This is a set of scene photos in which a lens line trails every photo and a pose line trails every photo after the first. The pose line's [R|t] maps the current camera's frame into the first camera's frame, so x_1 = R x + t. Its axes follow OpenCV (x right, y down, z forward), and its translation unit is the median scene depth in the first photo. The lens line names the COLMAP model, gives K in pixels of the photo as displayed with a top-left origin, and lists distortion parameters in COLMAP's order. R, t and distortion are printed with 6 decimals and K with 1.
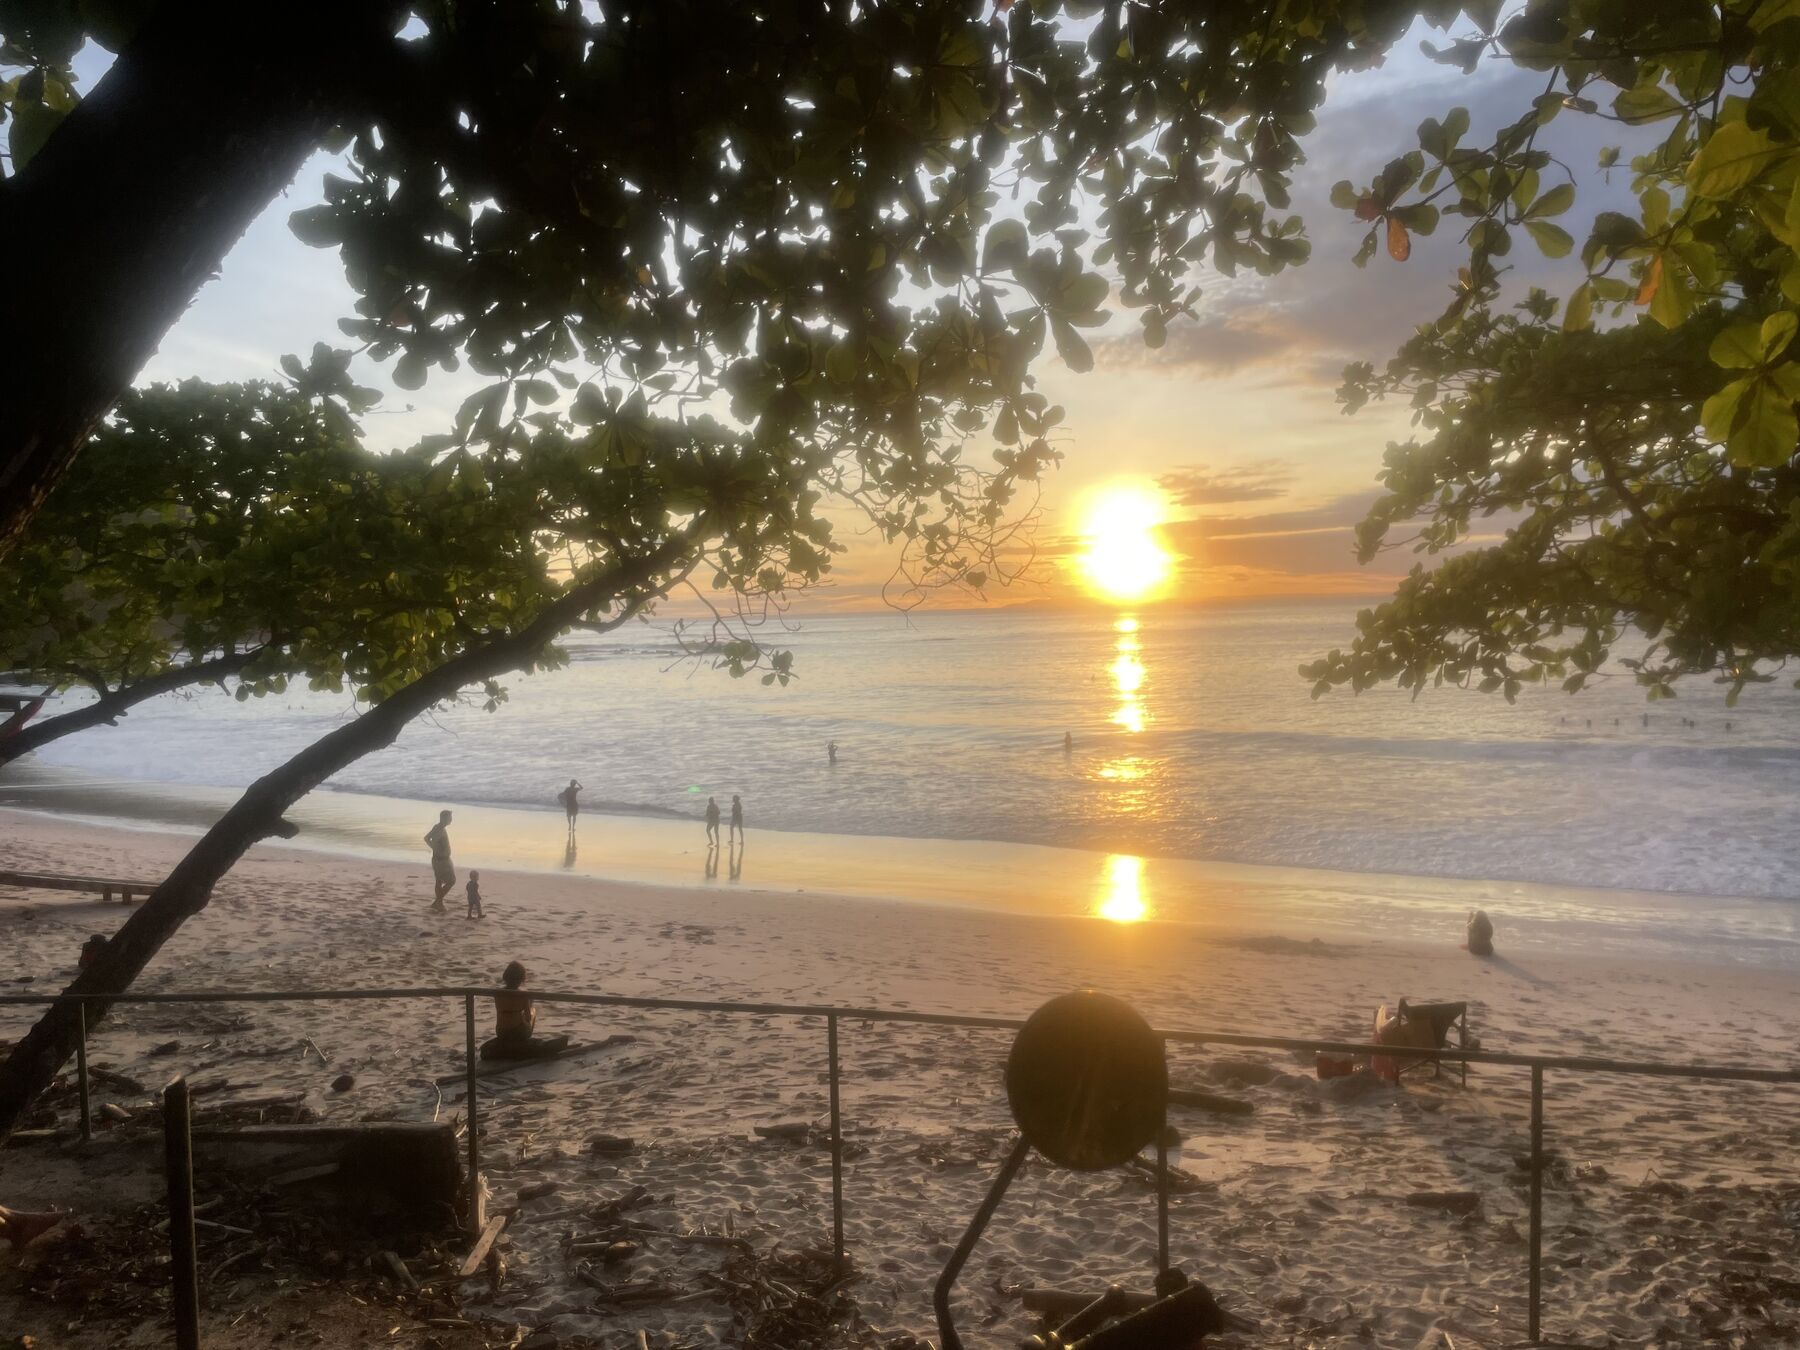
lens RADIAL K [[1369.0, 0, 835.0], [0, 1369.0, 684.7], [0, 0, 1]] dist [0.055681, -0.077041]
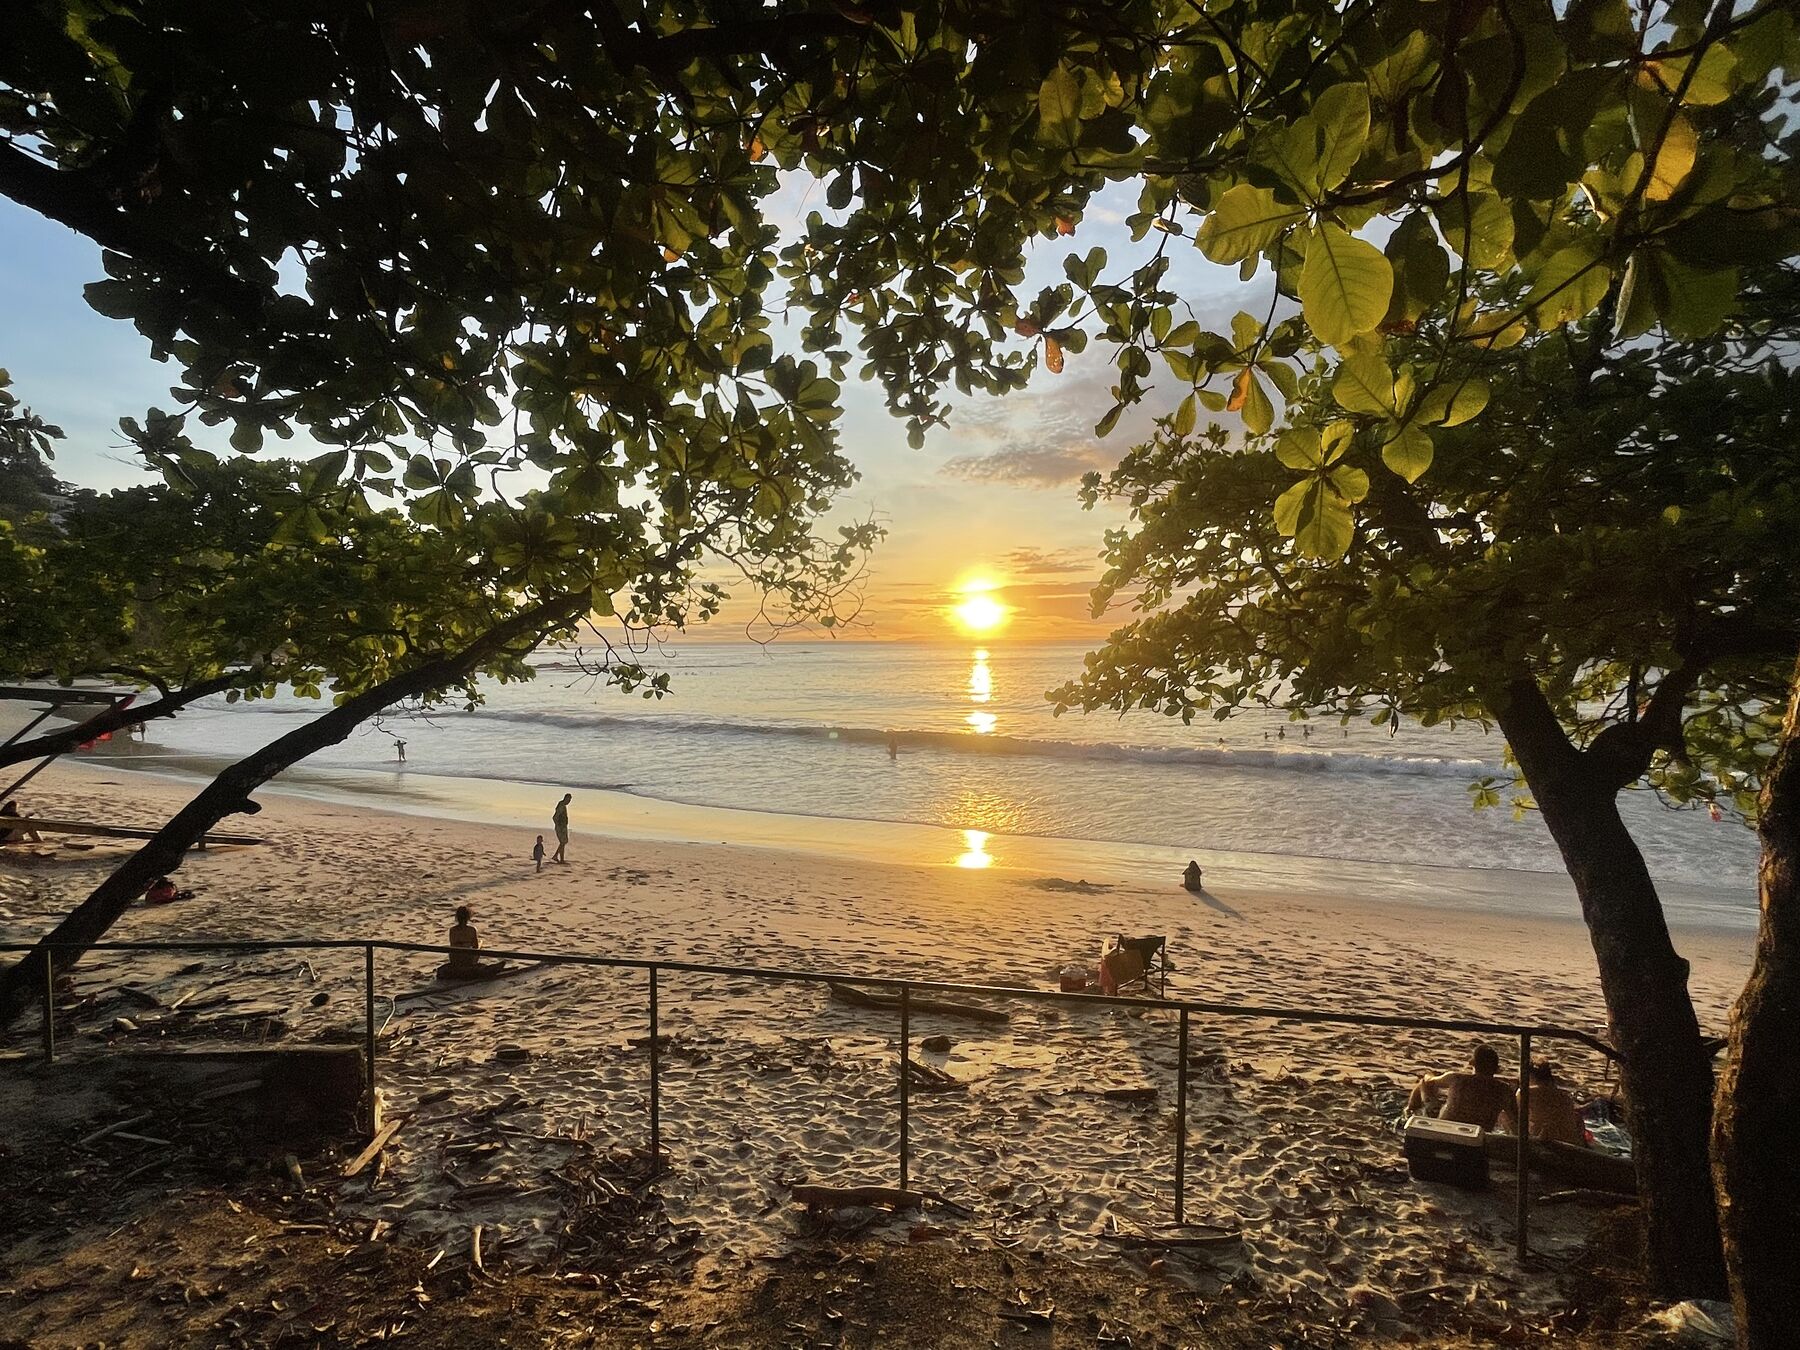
lens RADIAL K [[906.1, 0, 892.3], [0, 906.1, 672.4], [0, 0, 1]] dist [-0.017744, 0.003605]
pose [[0.996767, 0.020629, 0.077652, 0.117894], [-0.019334, 0.999662, -0.017394, -0.015041], [-0.077985, 0.015836, 0.996829, 0.124896]]
